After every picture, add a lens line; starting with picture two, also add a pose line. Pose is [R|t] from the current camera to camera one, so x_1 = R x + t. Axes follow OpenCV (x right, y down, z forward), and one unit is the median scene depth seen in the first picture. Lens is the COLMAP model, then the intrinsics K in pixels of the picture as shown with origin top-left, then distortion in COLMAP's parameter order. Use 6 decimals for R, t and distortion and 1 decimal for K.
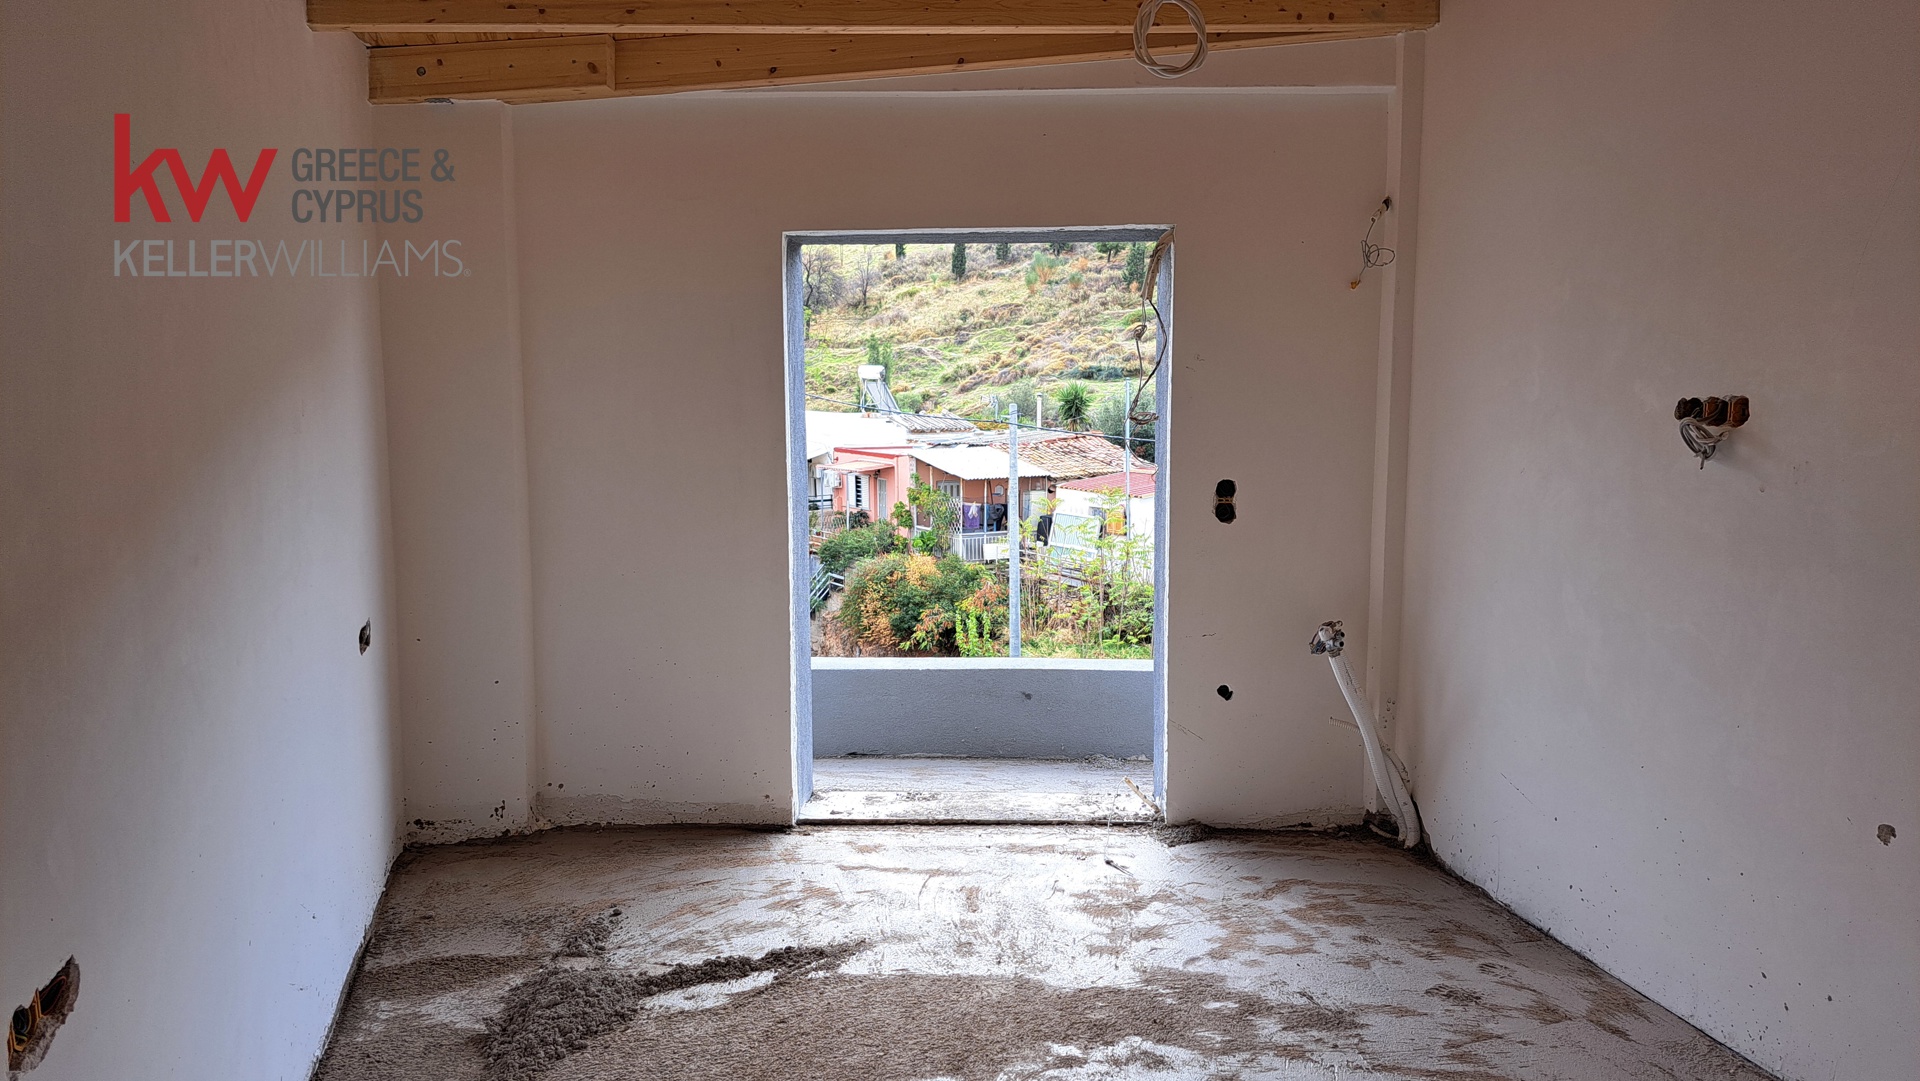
lens RADIAL K [[1359.9, 0, 1003.5], [0, 1359.9, 517.7], [0, 0, 1]] dist [0.123990, -0.169779]
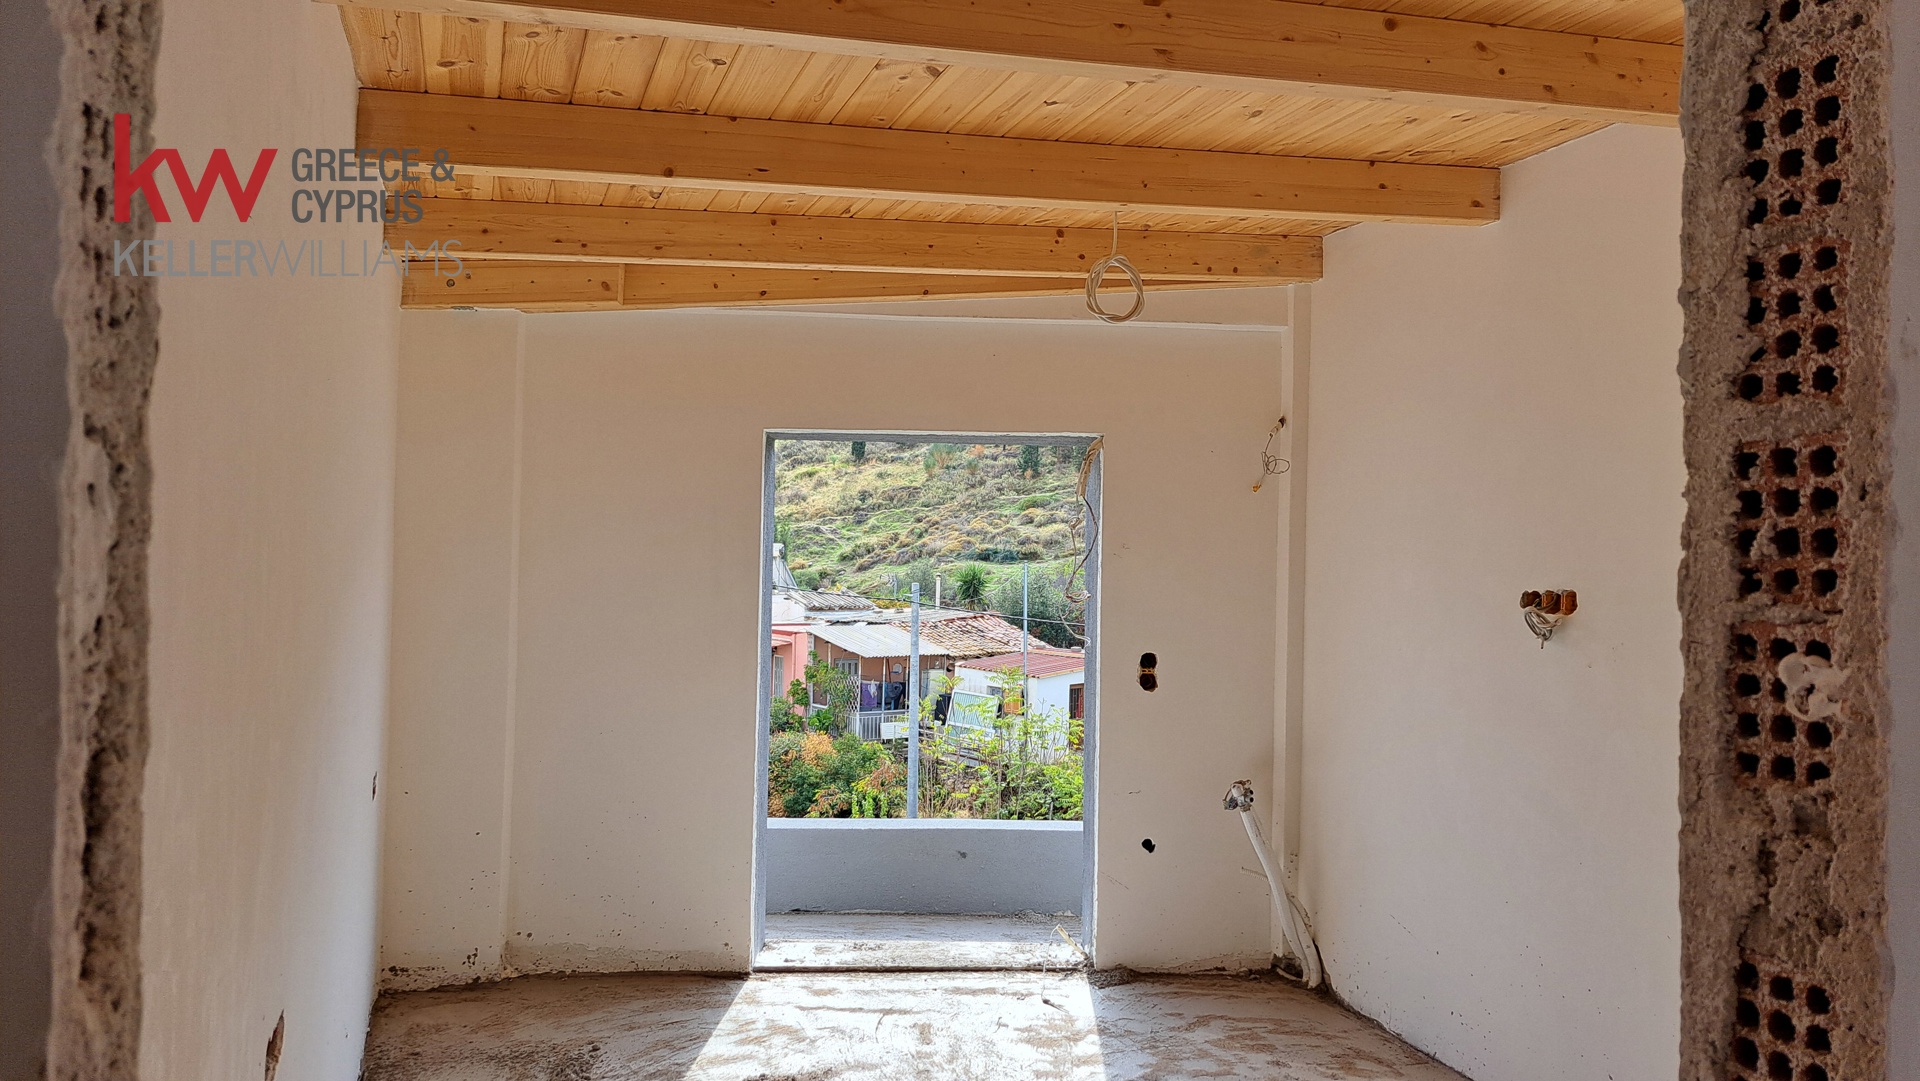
lens RADIAL K [[1359.9, 0, 1003.5], [0, 1359.9, 517.7], [0, 0, 1]] dist [0.123990, -0.169779]
pose [[0.996548, 0.024210, 0.079405, -0.050880], [-0.013495, 0.991051, -0.132799, 0.013155], [-0.081909, 0.131269, 0.987957, -0.129316]]
